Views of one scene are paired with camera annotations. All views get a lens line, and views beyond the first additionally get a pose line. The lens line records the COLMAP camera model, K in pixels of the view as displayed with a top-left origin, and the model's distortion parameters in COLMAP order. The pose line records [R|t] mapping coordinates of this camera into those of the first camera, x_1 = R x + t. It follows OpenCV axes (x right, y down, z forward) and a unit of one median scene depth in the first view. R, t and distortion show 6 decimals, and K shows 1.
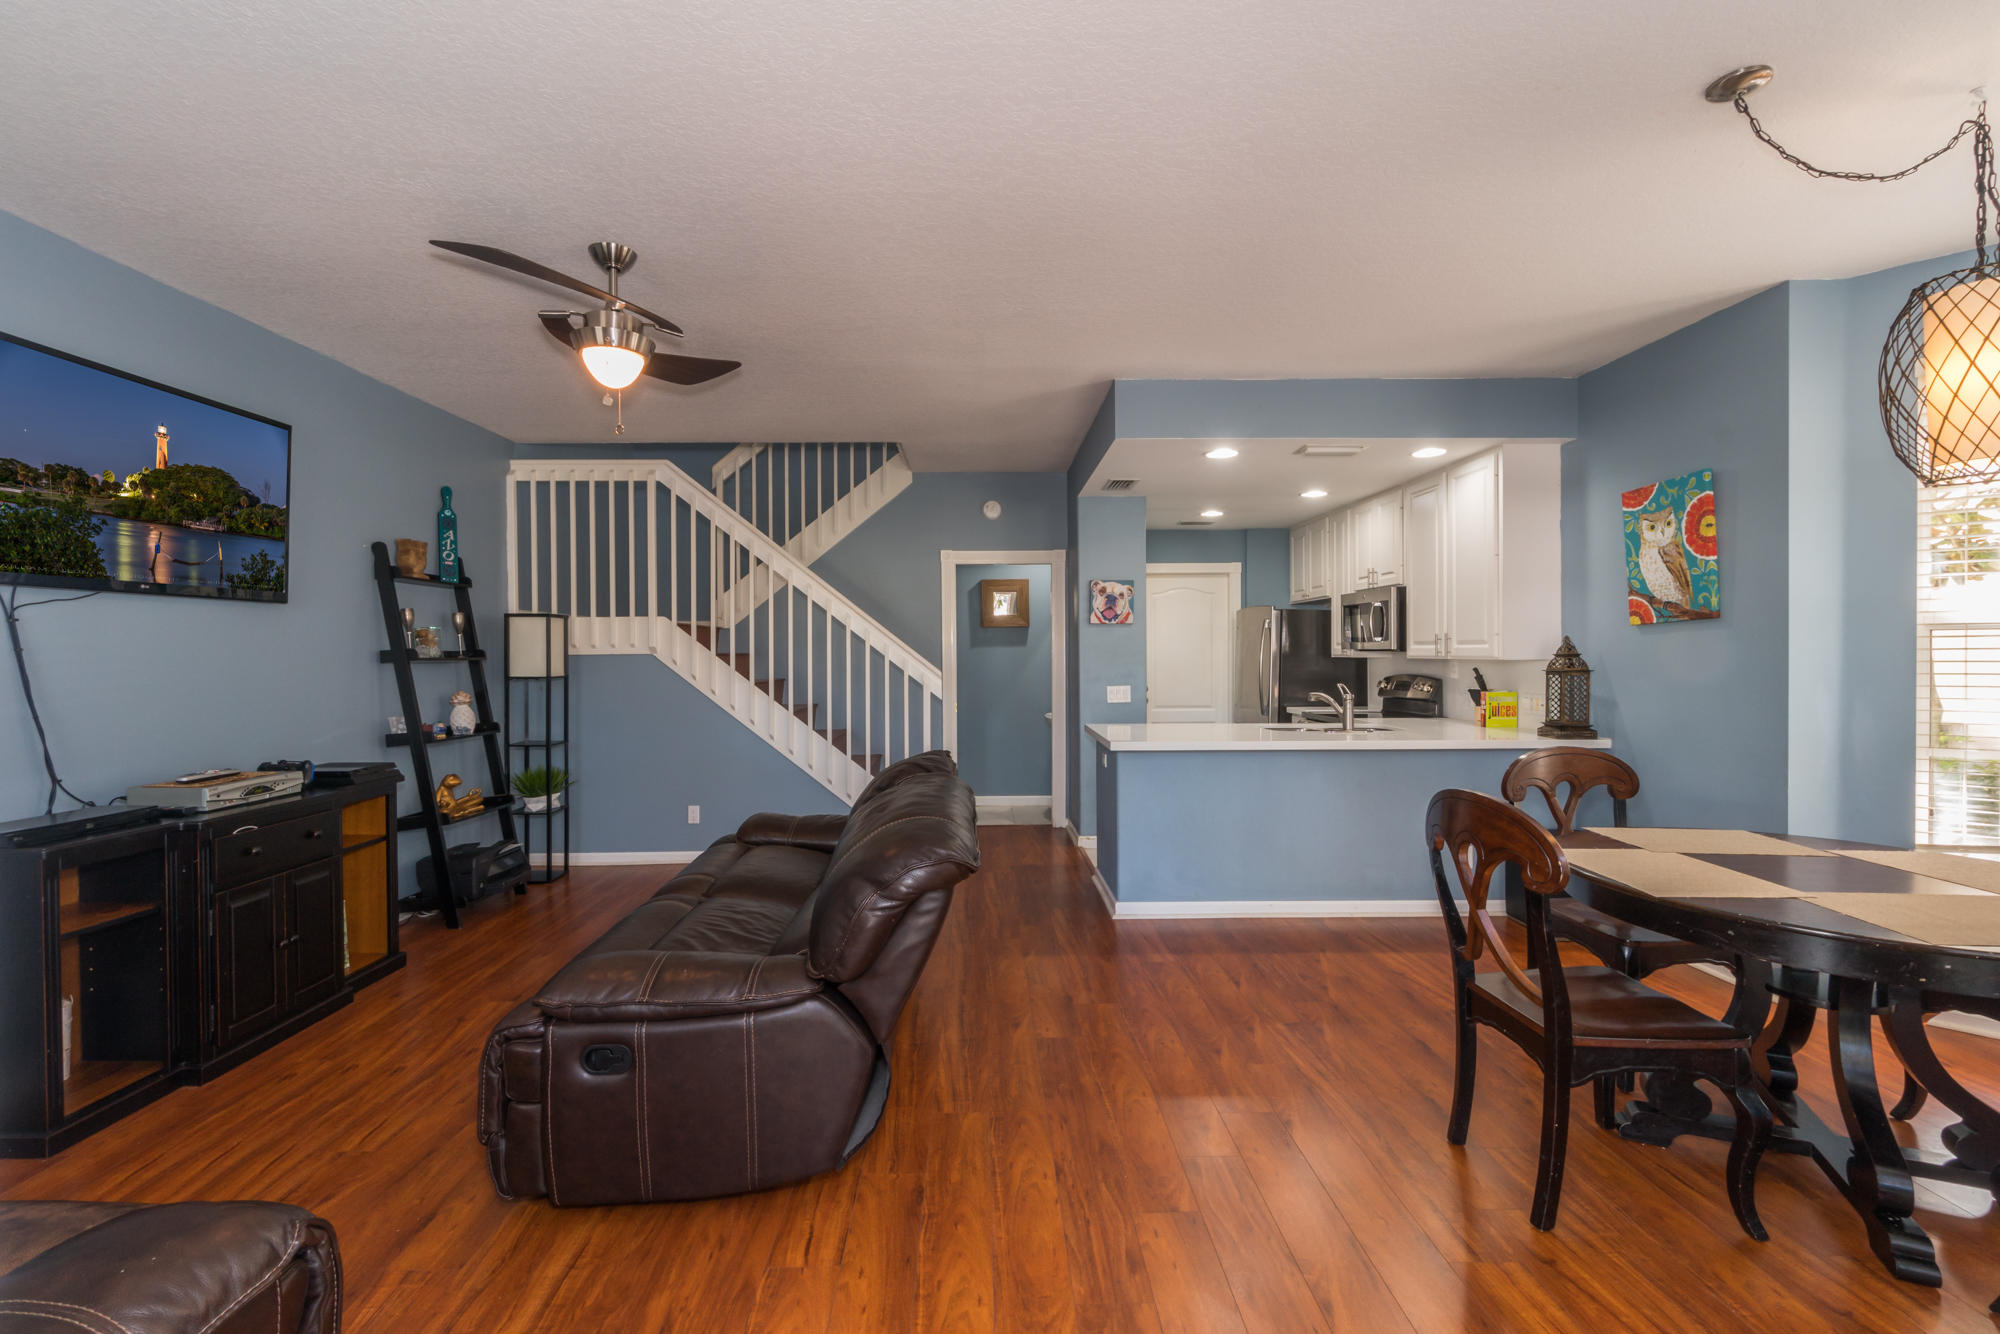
lens RADIAL K [[889.3, 0, 986.2], [0, 889.3, 660.2], [0, 0, 1]] dist [0.007518, 0.000519]
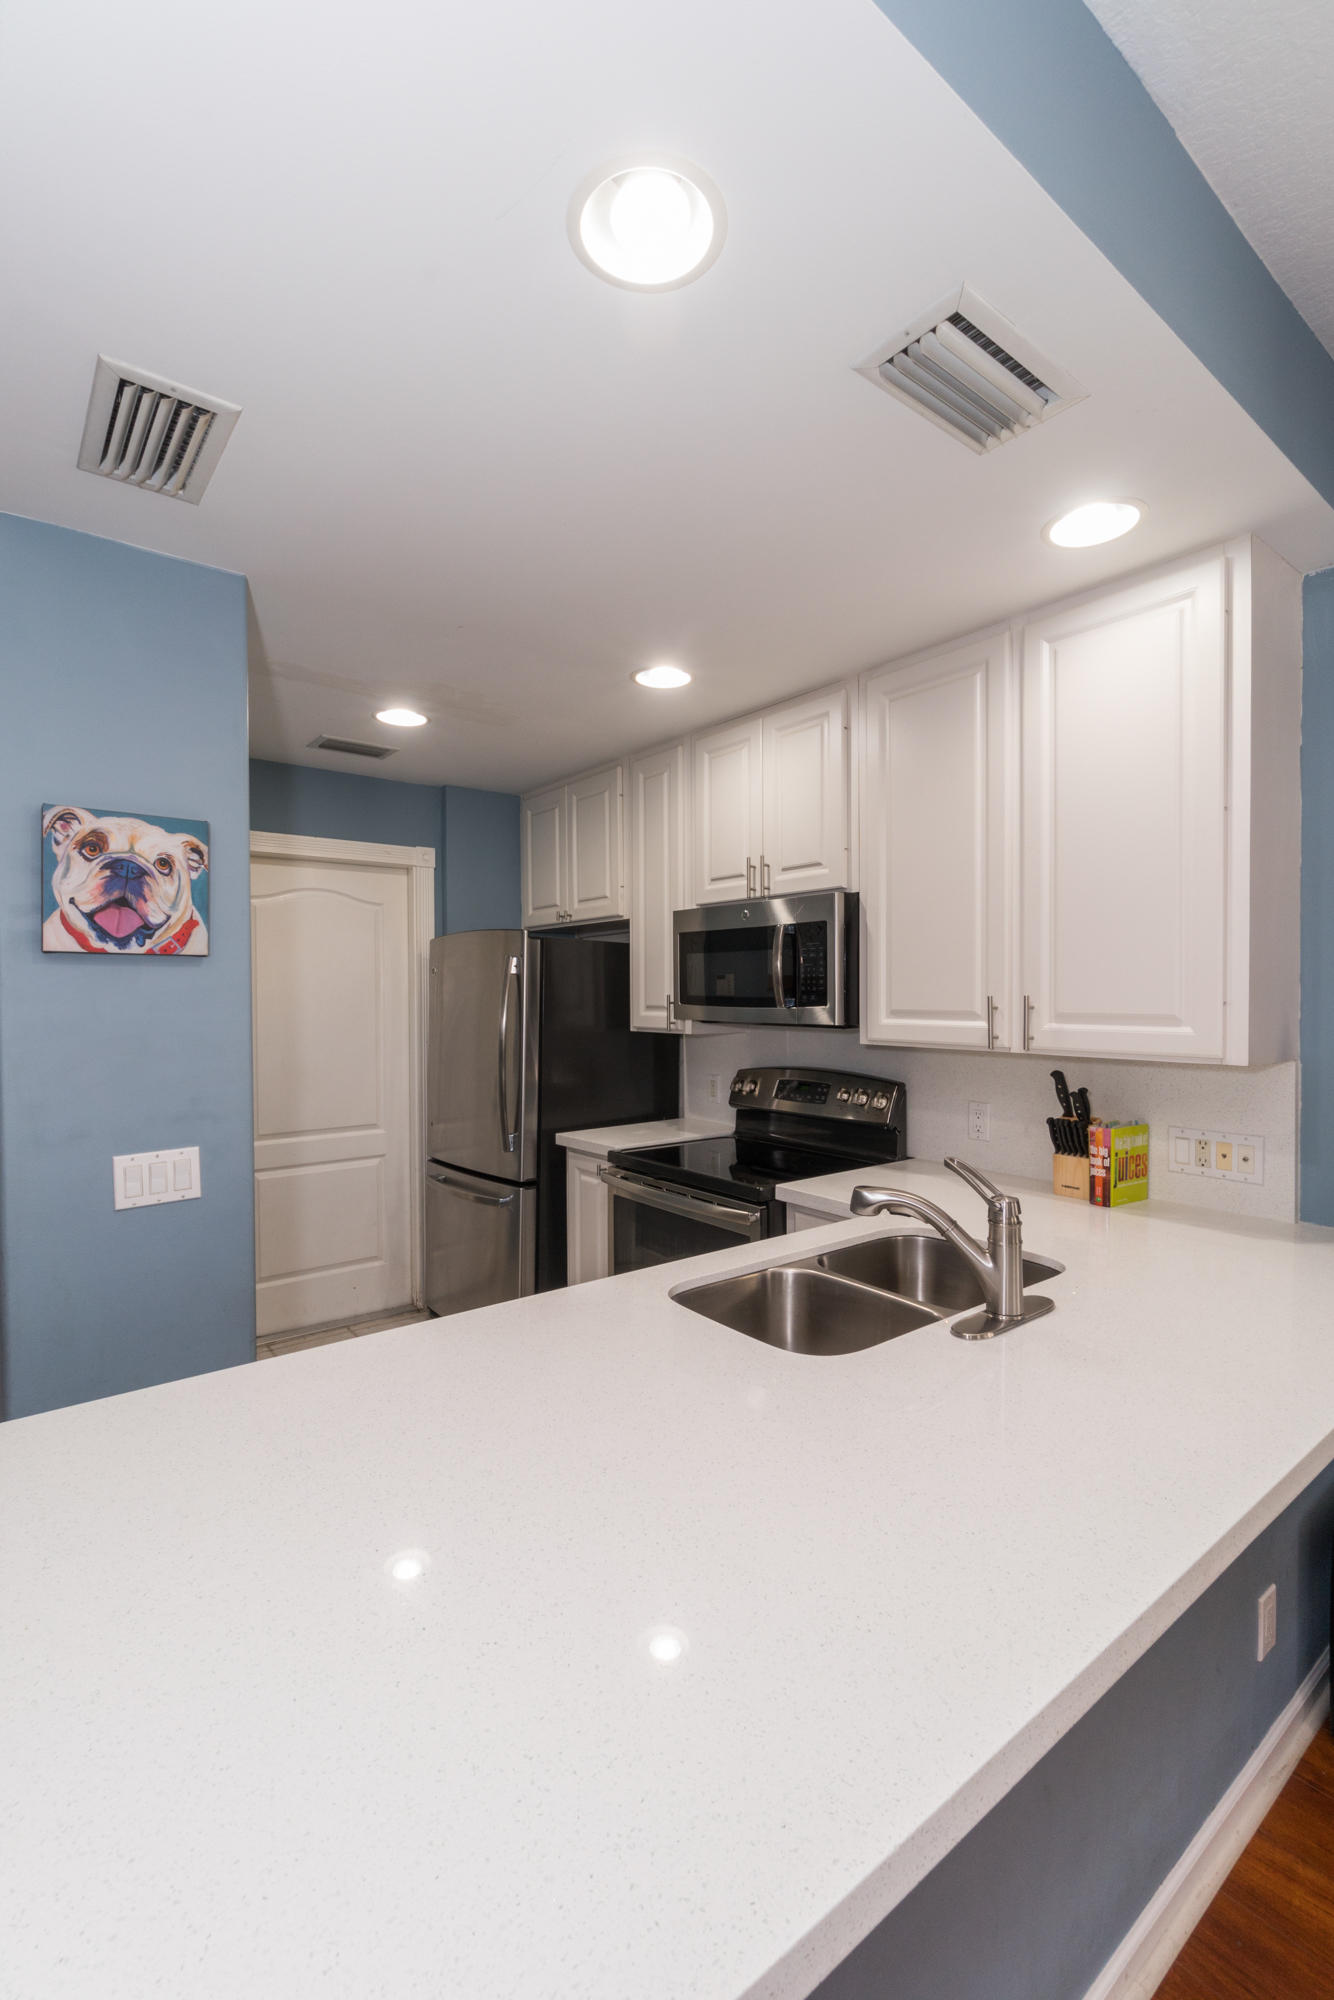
lens RADIAL K [[889.3, 0, 655.8], [0, 889.3, 1010.9], [0, 0, 1]] dist [0.007518, 0.000519]
pose [[0.803012, -0.011245, 0.595856, 0.124023], [0.007473, 0.999933, 0.008799, -0.027185], [-0.595916, -0.002613, 0.803043, 0.773240]]
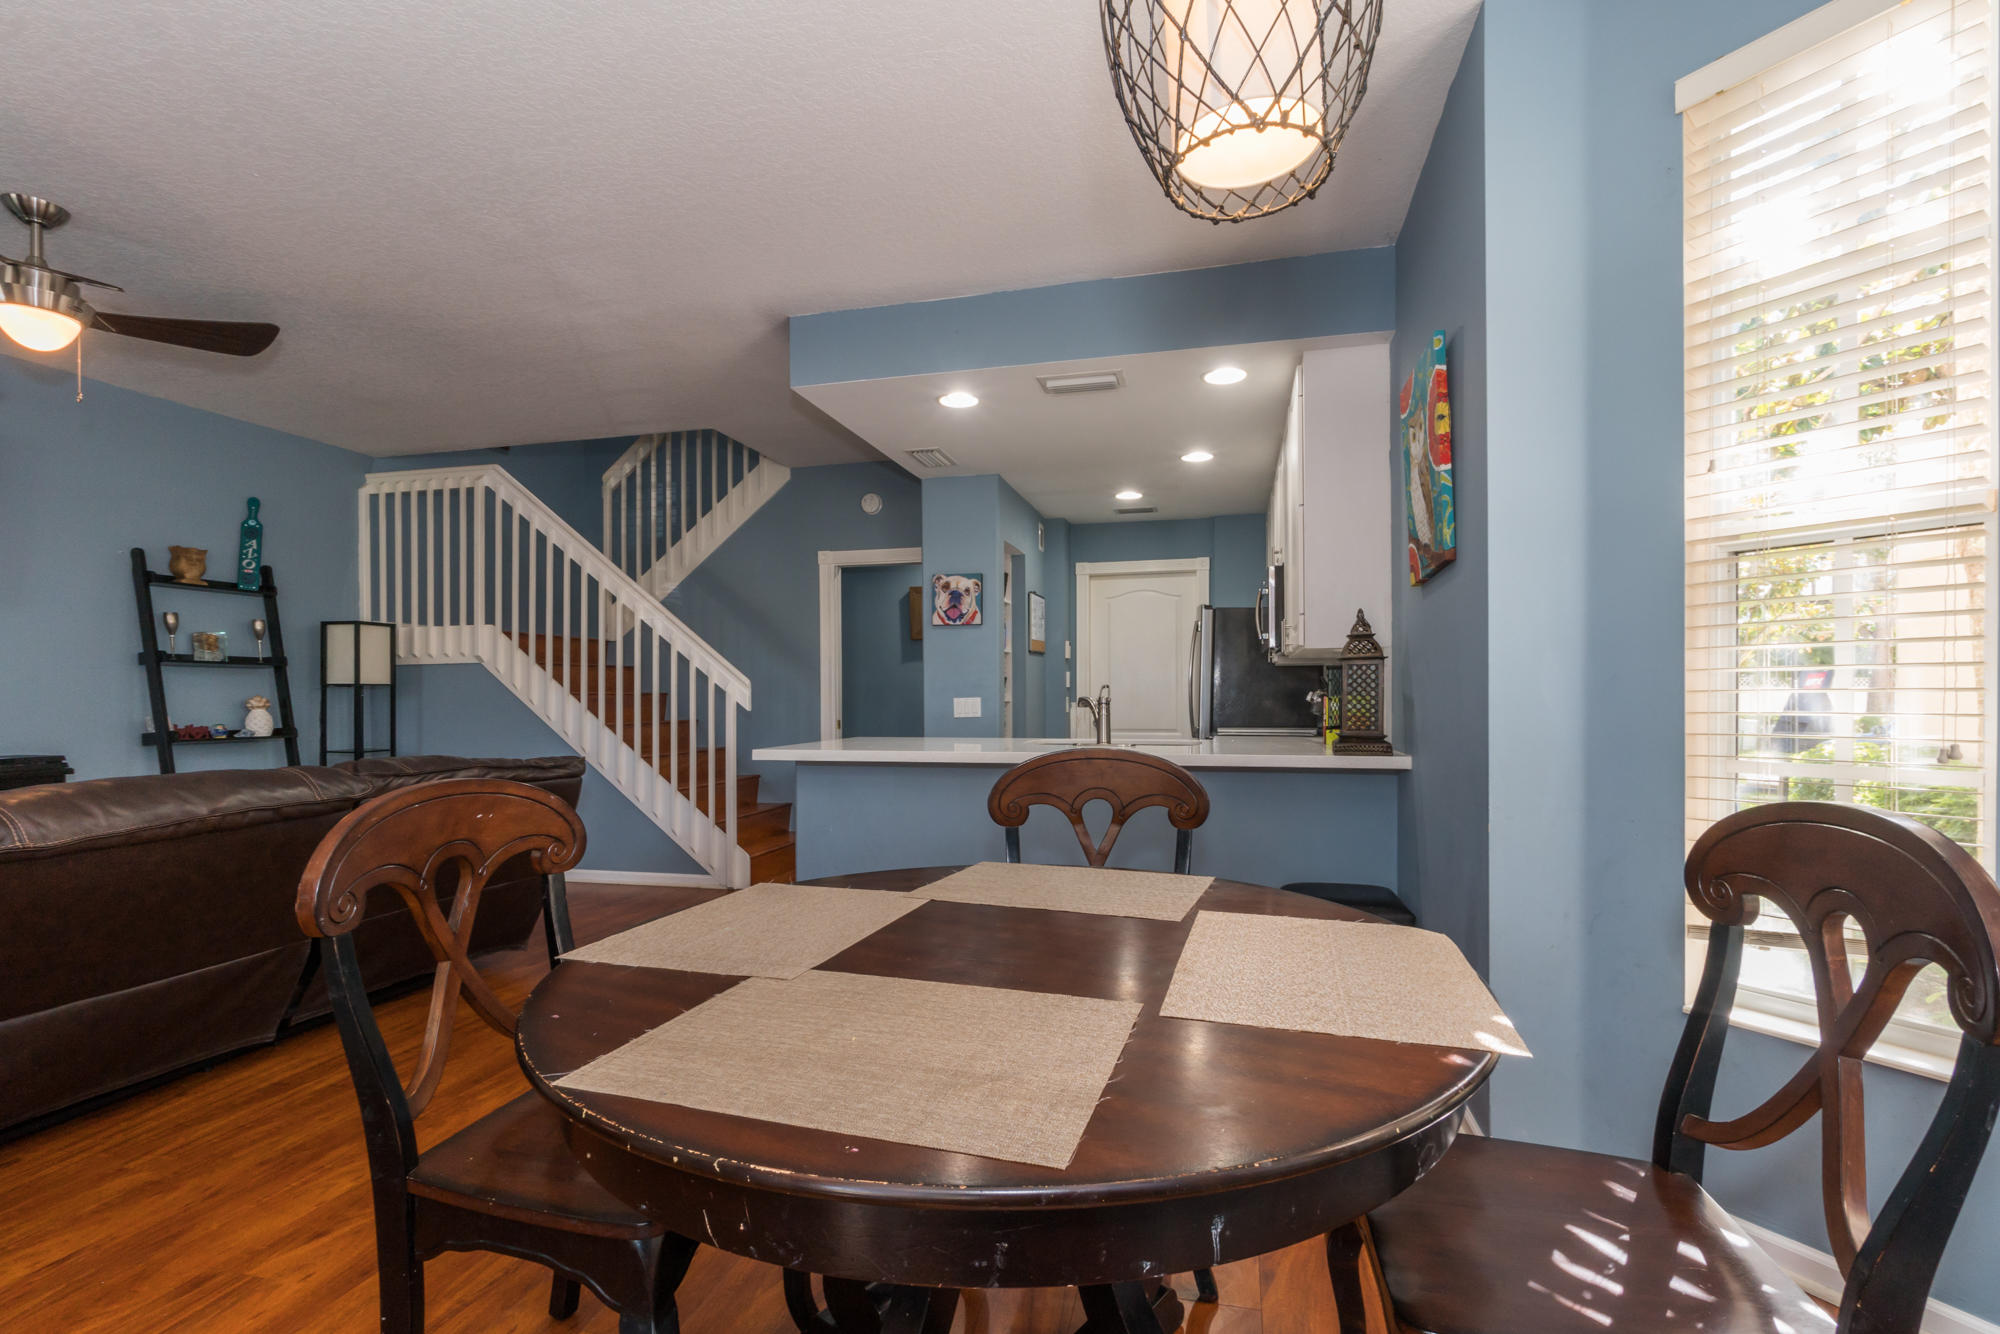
lens RADIAL K [[889.3, 0, 1019.5], [0, 889.3, 709.1], [0, 0, 1]] dist [0.007518, 0.000519]
pose [[0.966490, 0.002383, -0.256692, 0.505844], [-0.000401, 0.999970, 0.007773, 0.040494], [0.256702, -0.007410, 0.966462, 0.224363]]
